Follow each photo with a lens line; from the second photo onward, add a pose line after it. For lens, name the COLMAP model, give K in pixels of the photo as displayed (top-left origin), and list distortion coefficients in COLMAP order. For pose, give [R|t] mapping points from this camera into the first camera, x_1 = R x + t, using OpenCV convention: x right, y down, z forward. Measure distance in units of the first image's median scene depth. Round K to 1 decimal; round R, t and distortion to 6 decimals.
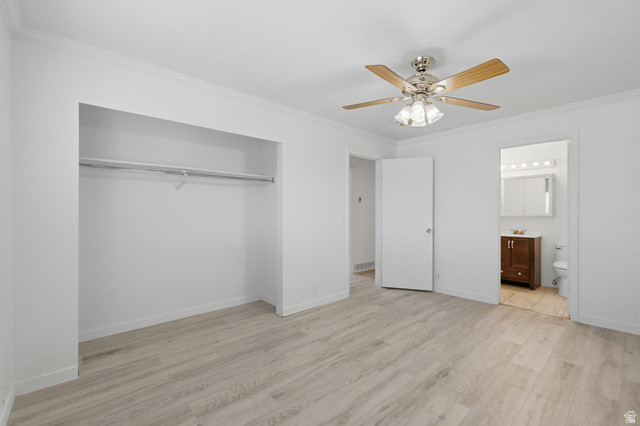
lens RADIAL K [[277.8, 0, 320.0], [0, 277.8, 213.0], [0, 0, 1]] dist [-0.000652, -0.000169]
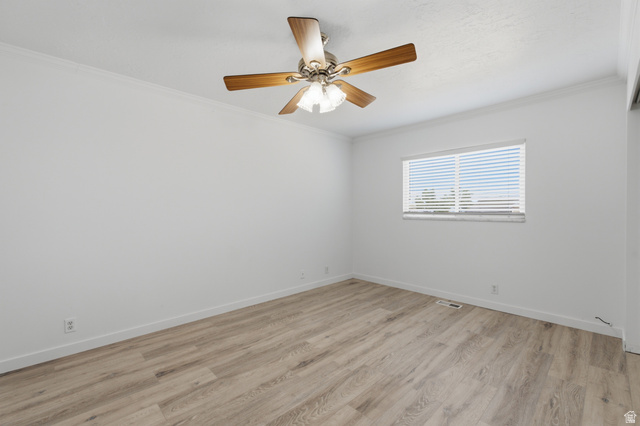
lens RADIAL K [[277.8, 0, 320.0], [0, 277.8, 213.0], [0, 0, 1]] dist [-0.000652, -0.000169]
pose [[-0.999421, 0.004003, -0.033794, 0.400991], [0.003718, 0.999957, 0.008500, 0.003295], [0.033827, 0.008369, -0.999393, 1.955176]]
